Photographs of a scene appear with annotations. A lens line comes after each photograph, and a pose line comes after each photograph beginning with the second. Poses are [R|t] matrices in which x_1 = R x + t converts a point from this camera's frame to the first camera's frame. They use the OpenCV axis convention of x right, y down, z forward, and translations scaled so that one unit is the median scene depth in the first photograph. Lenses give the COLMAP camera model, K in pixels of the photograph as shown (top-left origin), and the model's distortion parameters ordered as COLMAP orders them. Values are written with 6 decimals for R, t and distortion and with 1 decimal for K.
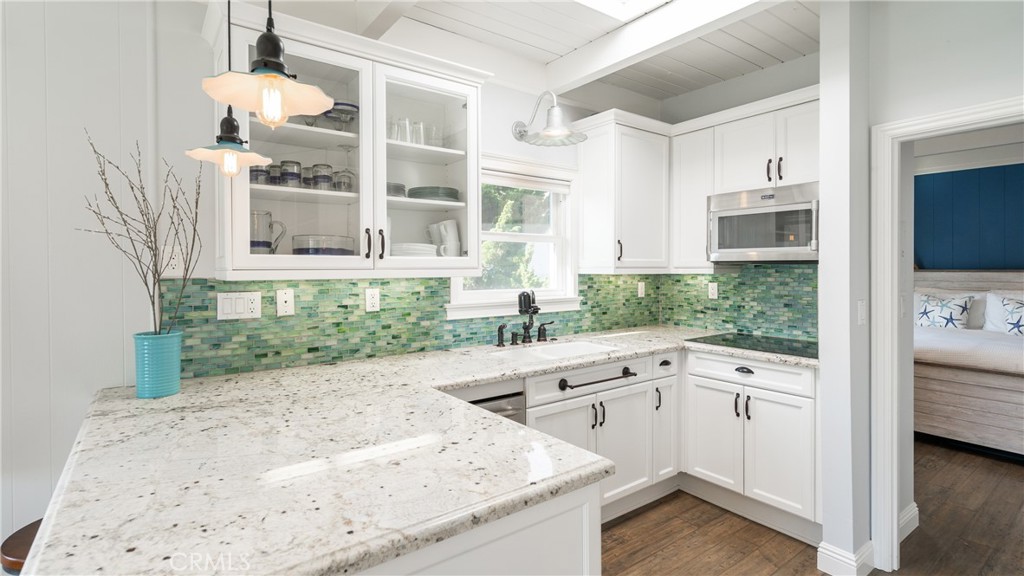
lens RADIAL K [[491.4, 0, 511.3], [0, 491.4, 260.9], [0, 0, 1]] dist [-0.003857, -0.000162]
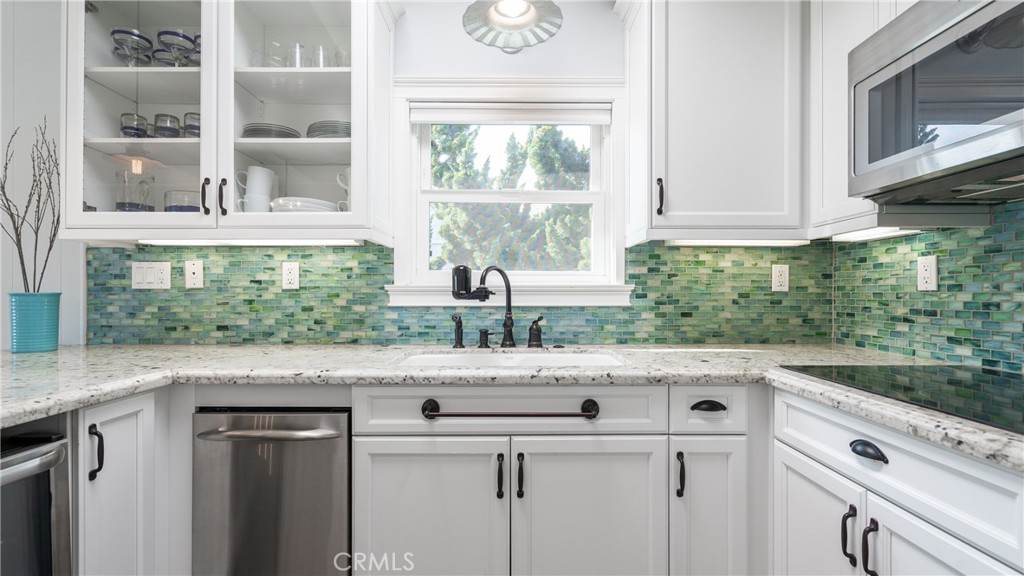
lens RADIAL K [[474.7, 0, 512.0], [0, 474.7, 288.0], [0, 0, 1]] dist [0.001259, 0.000156]
pose [[0.805009, -0.002018, -0.593259, 0.469040], [0.003368, 0.999994, 0.001169, 0.094298], [0.593253, -0.002939, 0.805011, 0.534376]]
